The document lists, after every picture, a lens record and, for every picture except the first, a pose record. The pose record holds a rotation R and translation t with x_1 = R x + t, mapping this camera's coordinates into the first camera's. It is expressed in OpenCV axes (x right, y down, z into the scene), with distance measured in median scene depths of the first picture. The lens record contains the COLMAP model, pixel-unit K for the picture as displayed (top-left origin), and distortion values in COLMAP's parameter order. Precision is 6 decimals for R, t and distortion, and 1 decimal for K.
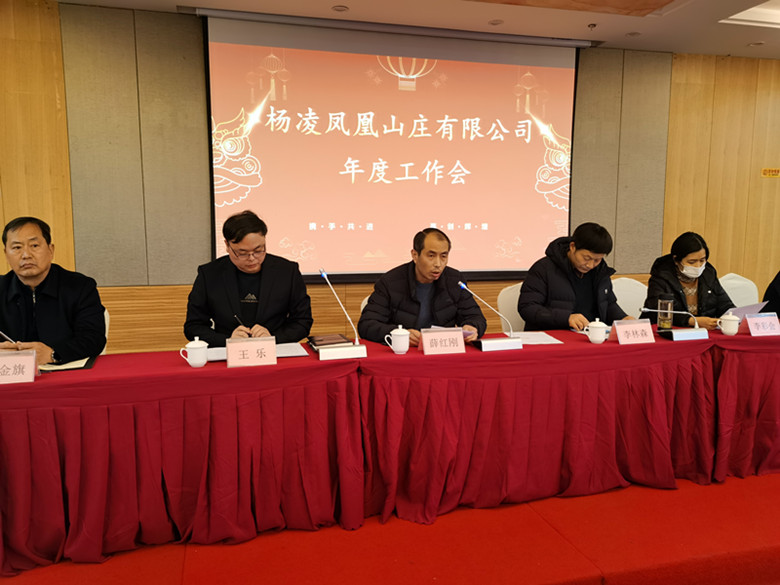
lens RADIAL K [[594.8, 0, 395.5], [0, 594.8, 293.2], [0, 0, 1]] dist [0.041892, -0.029348]
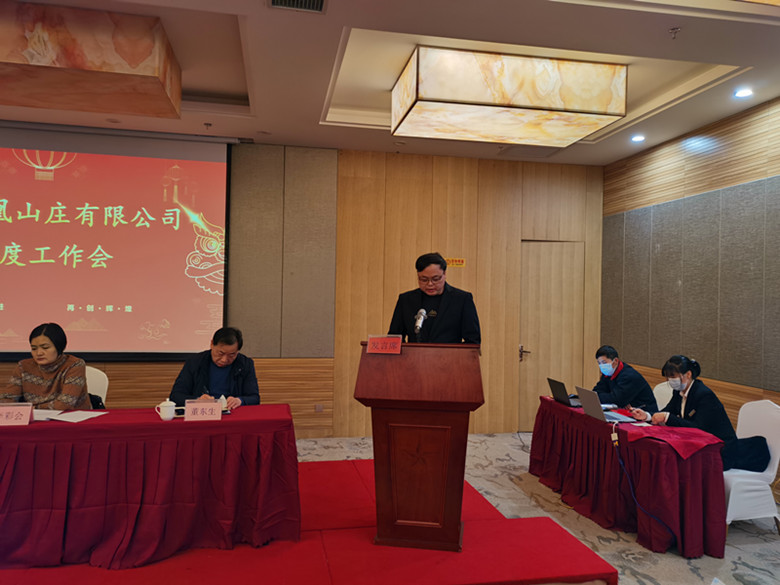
lens RADIAL K [[594.8, 0, 390.7], [0, 594.8, 294.2], [0, 0, 1]] dist [0.041892, -0.029348]
pose [[0.998090, 0.019736, -0.058544, 0.698344], [-0.026951, 0.991774, -0.125131, -0.021207], [0.055593, 0.126469, 0.990411, 0.000997]]
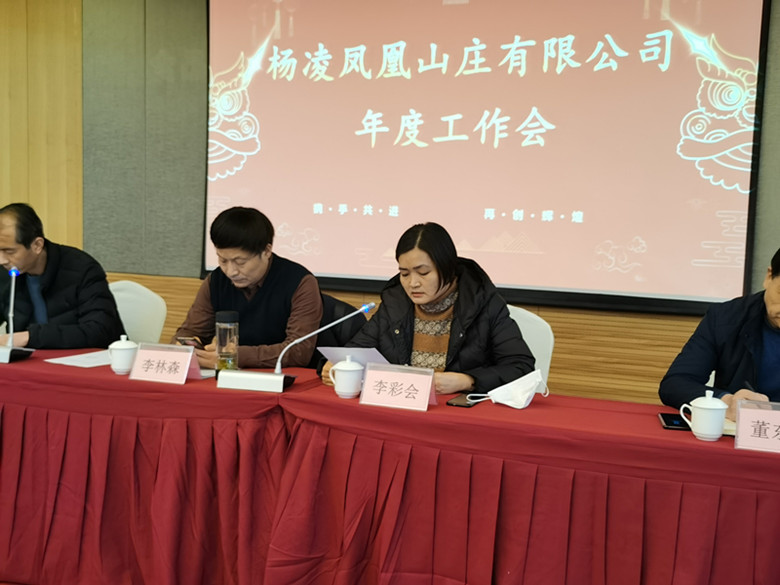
lens RADIAL K [[905.3, 0, 397.0], [0, 905.3, 295.1], [0, 0, 1]] dist [0.029465, 0.000000]
pose [[0.802510, 0.078472, -0.591456, 0.575153], [-0.100289, 0.994950, -0.004069, -0.013982], [0.588150, 0.062582, 0.806327, 0.185779]]
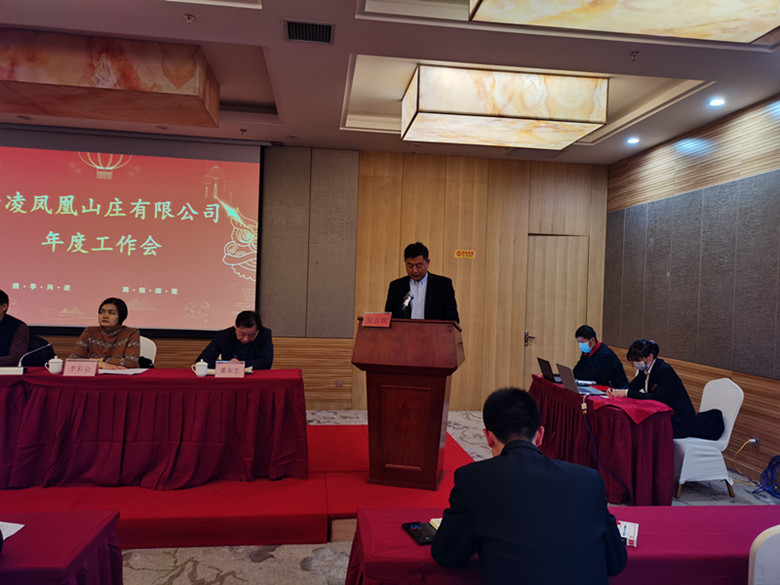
lens RADIAL K [[594.8, 0, 391.2], [0, 594.8, 293.0], [0, 0, 1]] dist [0.041892, -0.029348]
pose [[0.991313, 0.034415, -0.126939, 0.765148], [-0.048765, 0.992540, -0.111738, 0.001957], [0.122147, 0.116957, 0.985597, -0.114562]]
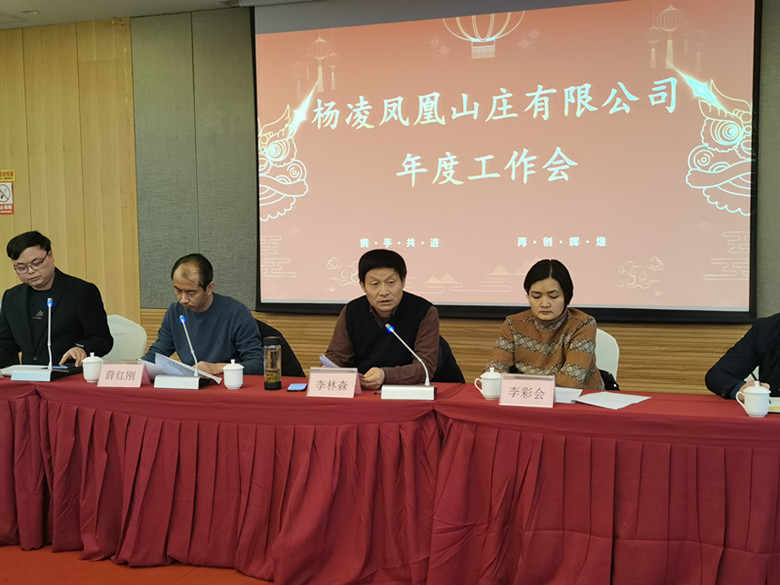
lens RADIAL K [[927.1, 0, 400.1], [0, 927.1, 298.1], [0, 0, 1]] dist [0.034546, 0.000000]
pose [[0.828922, 0.030838, -0.558514, 0.581761], [-0.052158, 0.998390, -0.022286, -0.013301], [0.556927, 0.047604, 0.829196, 0.006403]]
